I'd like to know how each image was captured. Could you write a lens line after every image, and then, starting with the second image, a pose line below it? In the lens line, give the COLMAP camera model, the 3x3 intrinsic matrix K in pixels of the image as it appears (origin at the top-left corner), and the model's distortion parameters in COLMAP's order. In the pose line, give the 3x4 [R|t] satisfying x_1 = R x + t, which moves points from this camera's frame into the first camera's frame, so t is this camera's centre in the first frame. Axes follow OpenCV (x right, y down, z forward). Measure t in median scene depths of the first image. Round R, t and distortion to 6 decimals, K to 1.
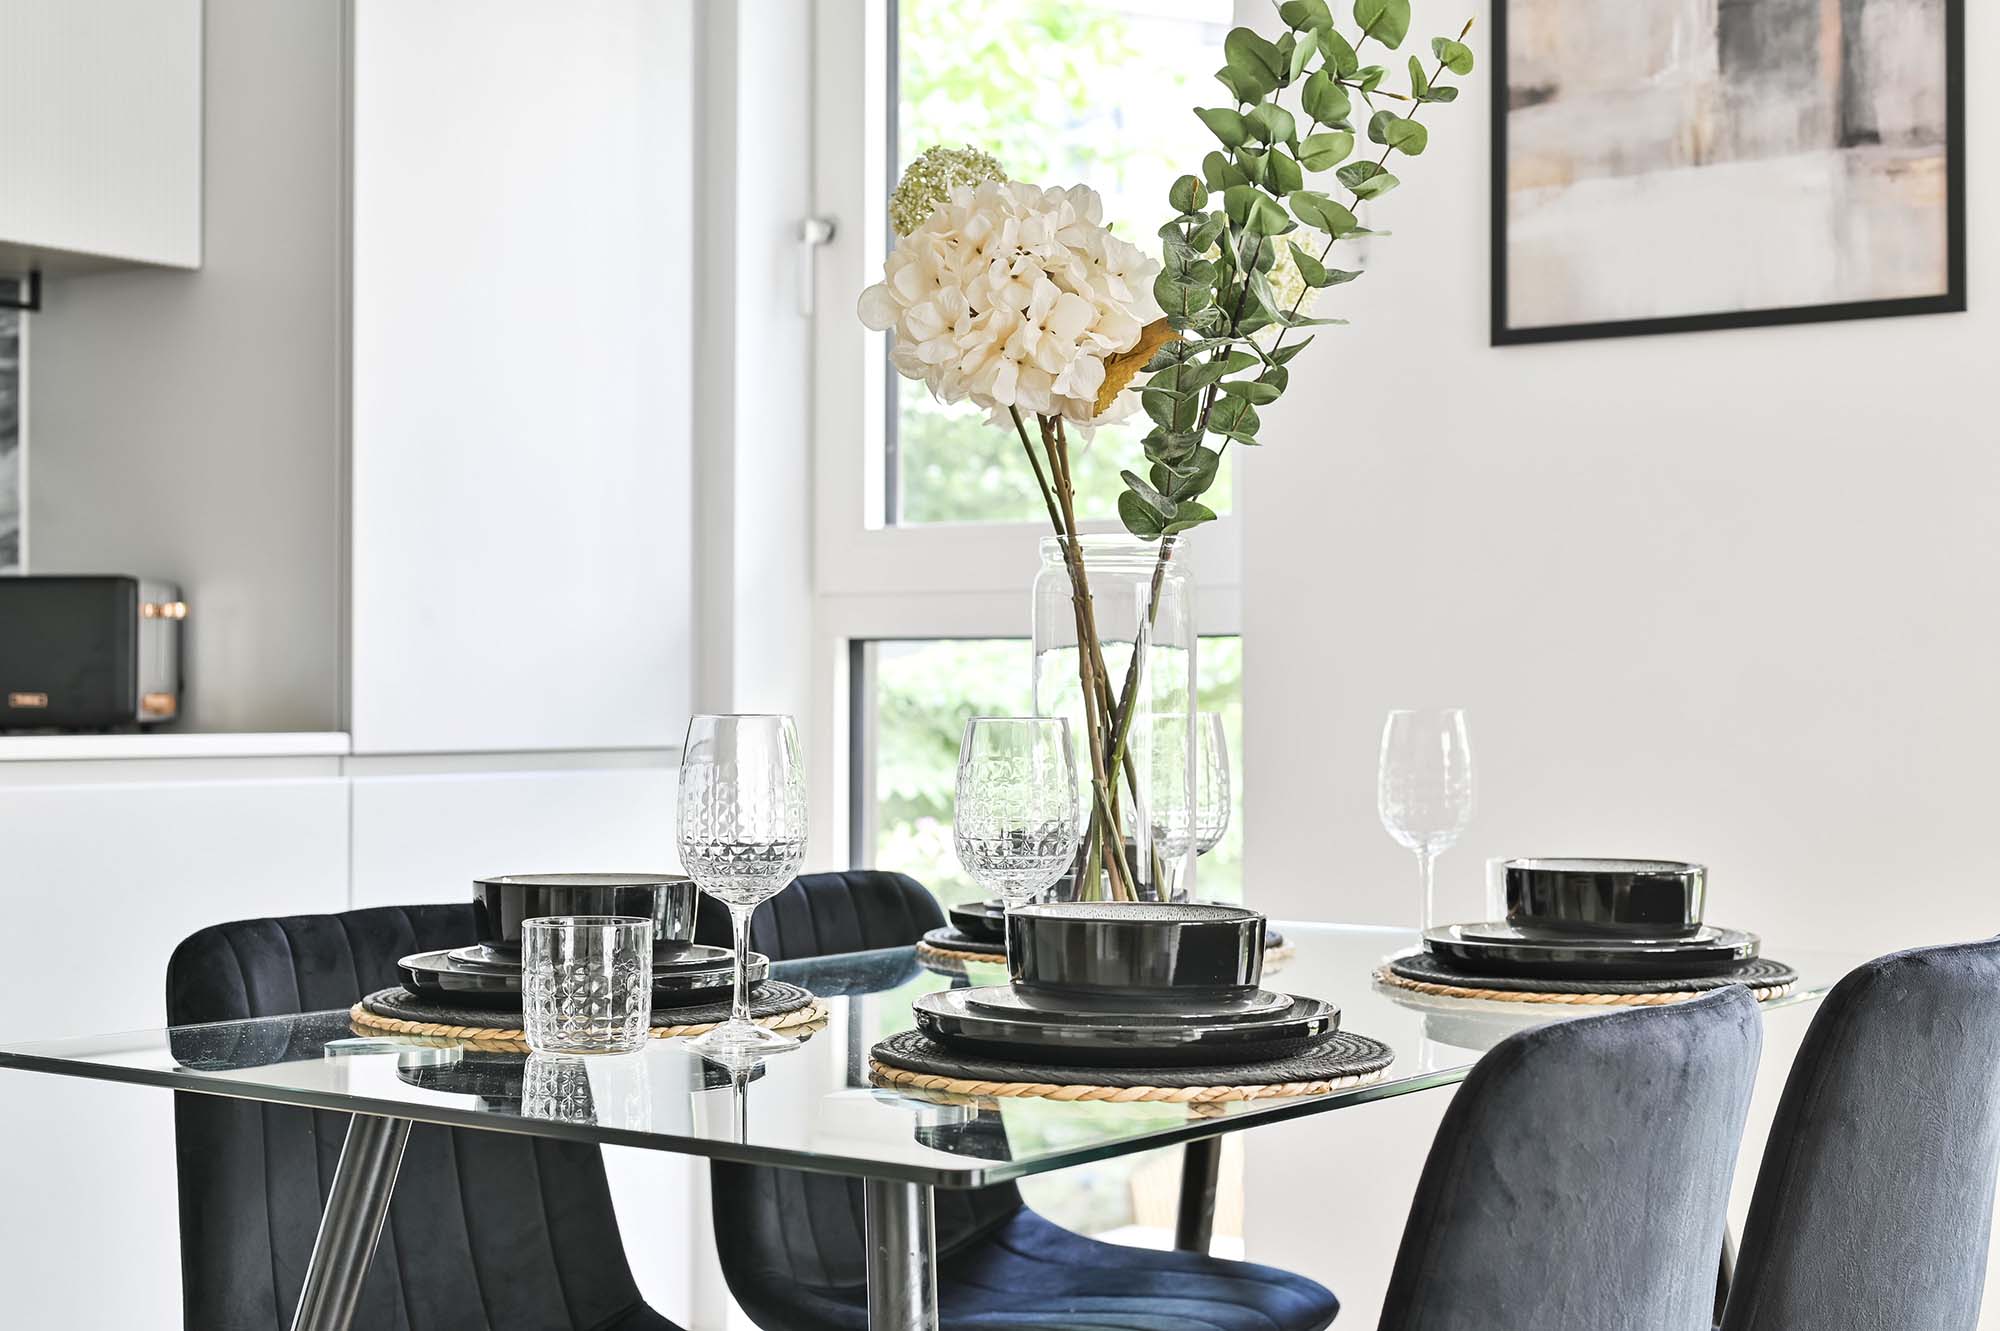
lens RADIAL K [[2935.3, 0, 1007.6], [0, 2935.3, 664.1], [0, 0, 1]] dist [0.026490, 0.000000]
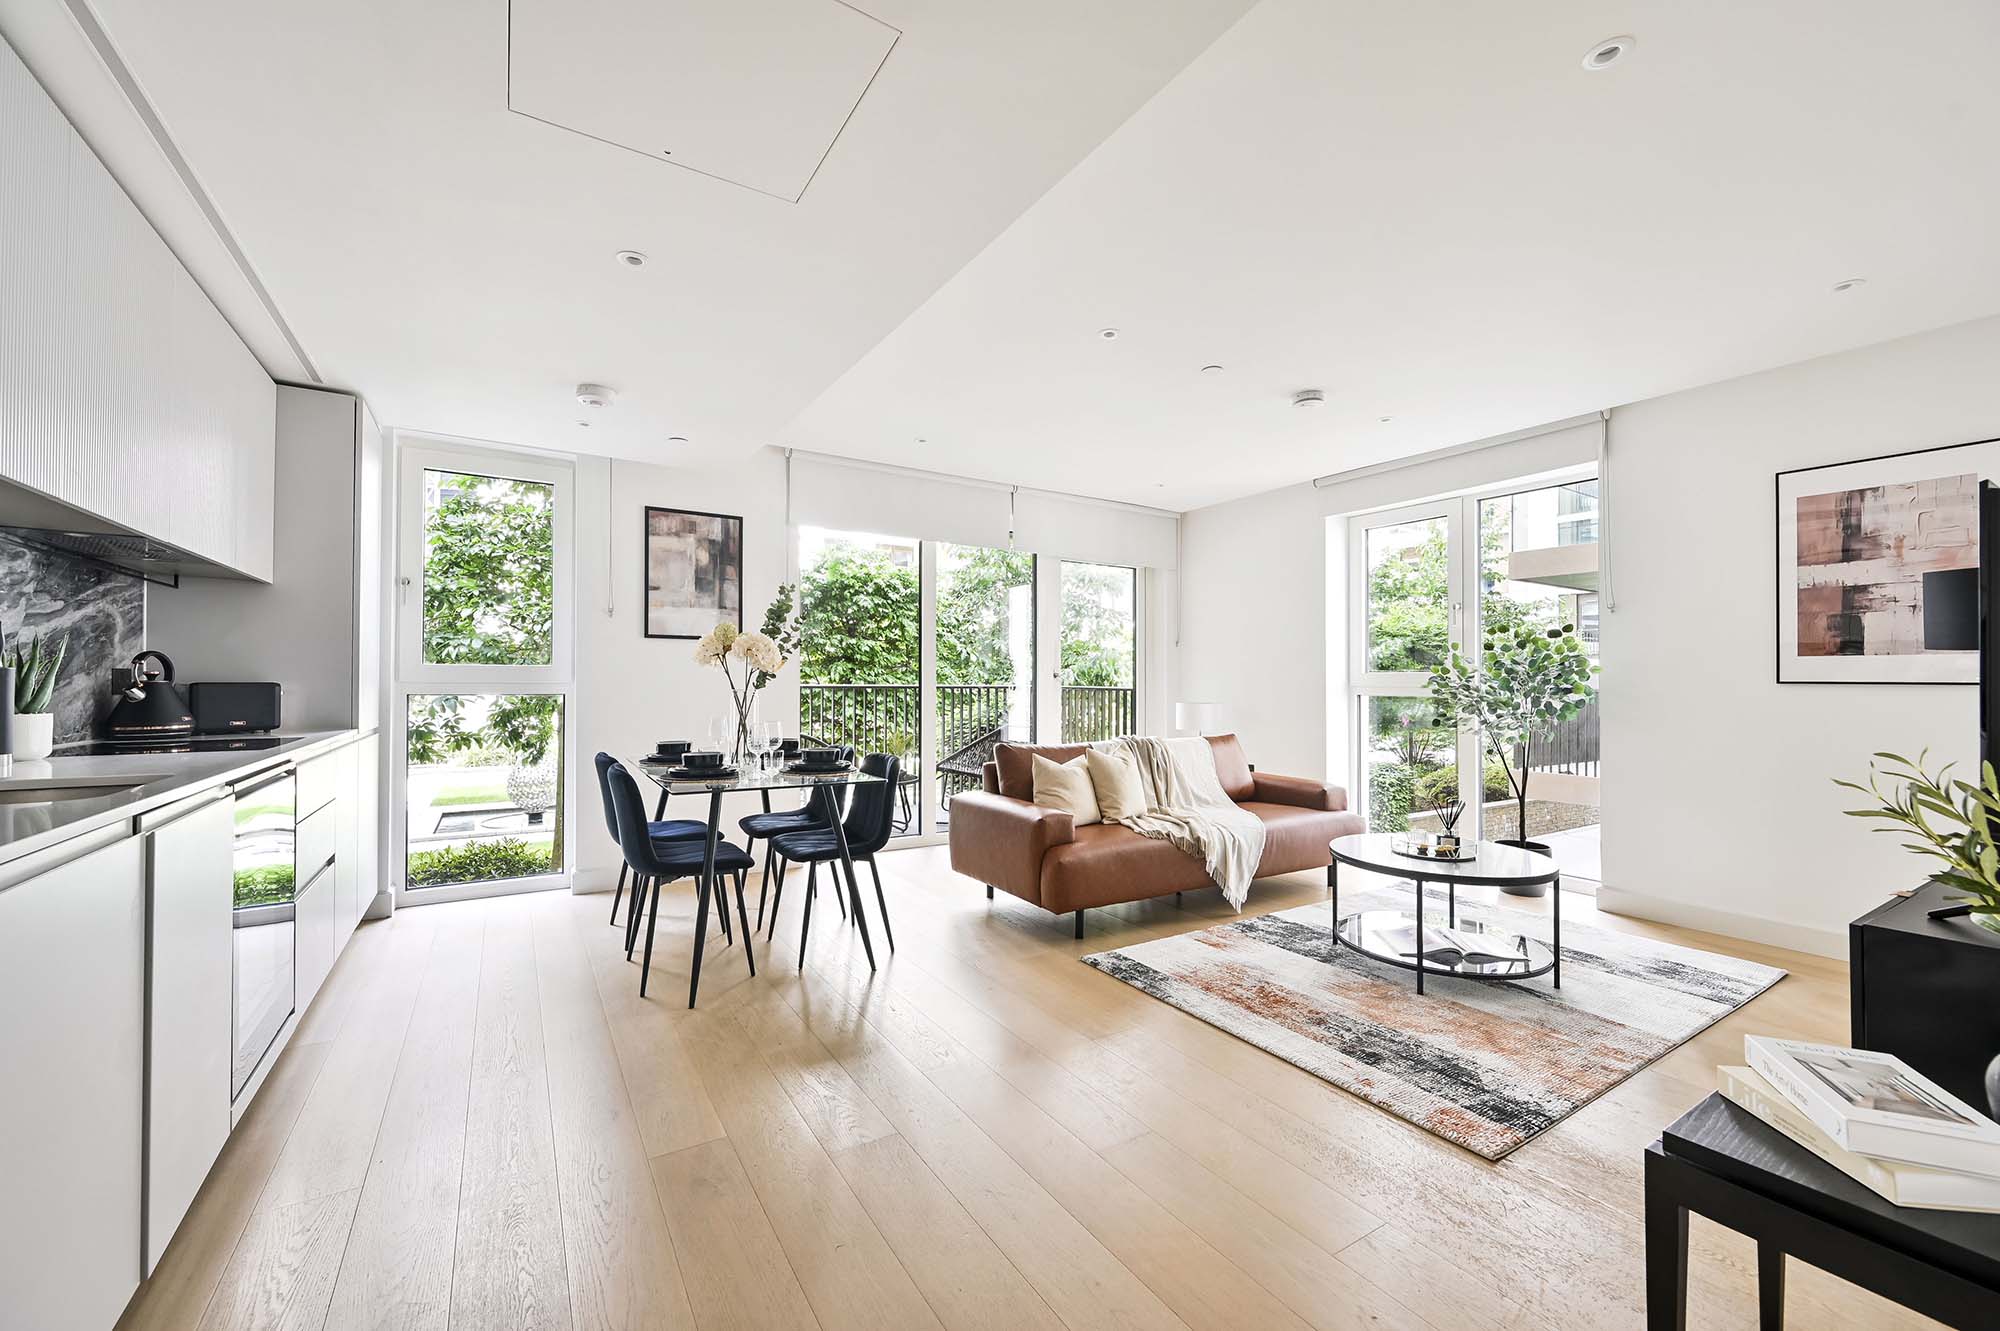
lens RADIAL K [[788.2, 0, 996.4], [0, 788.2, 675.2], [0, 0, 1]] dist [0.000110, 0.000916]
pose [[0.384327, 0.009184, 0.923151, -0.887079], [-0.014256, 0.999890, -0.004012, -0.052183], [-0.923087, -0.011618, 0.384415, -0.052981]]
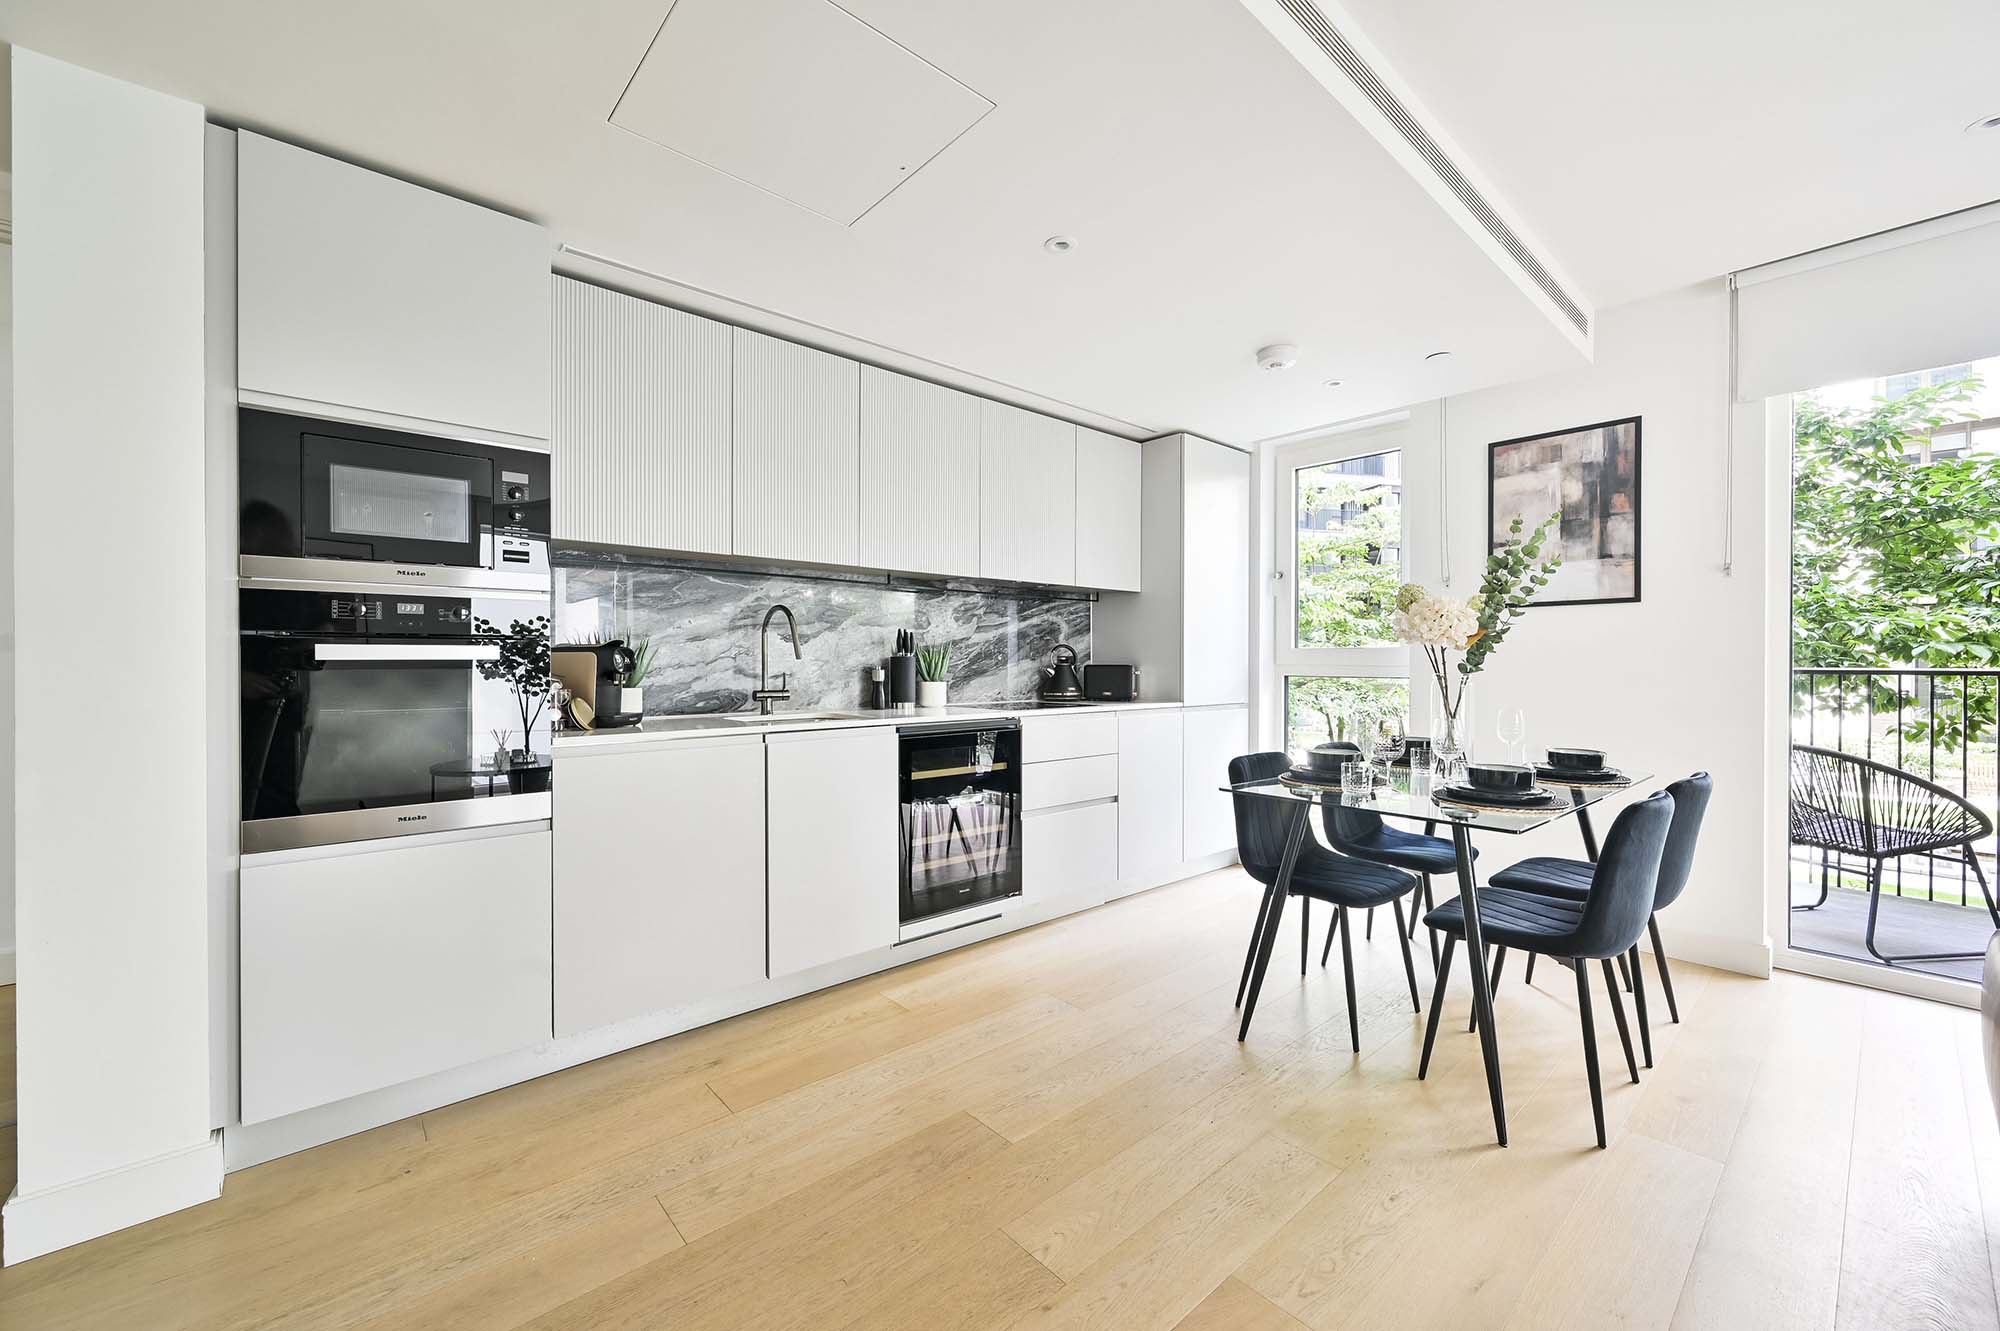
lens RADIAL K [[788.2, 0, 998.4], [0, 788.2, 668.1], [0, 0, 1]] dist [0.000110, 0.000916]
pose [[0.972657, 0.001148, -0.232244, -0.245533], [0.003037, 0.999839, 0.017663, -0.052779], [0.232227, -0.017885, 0.972497, -0.193896]]
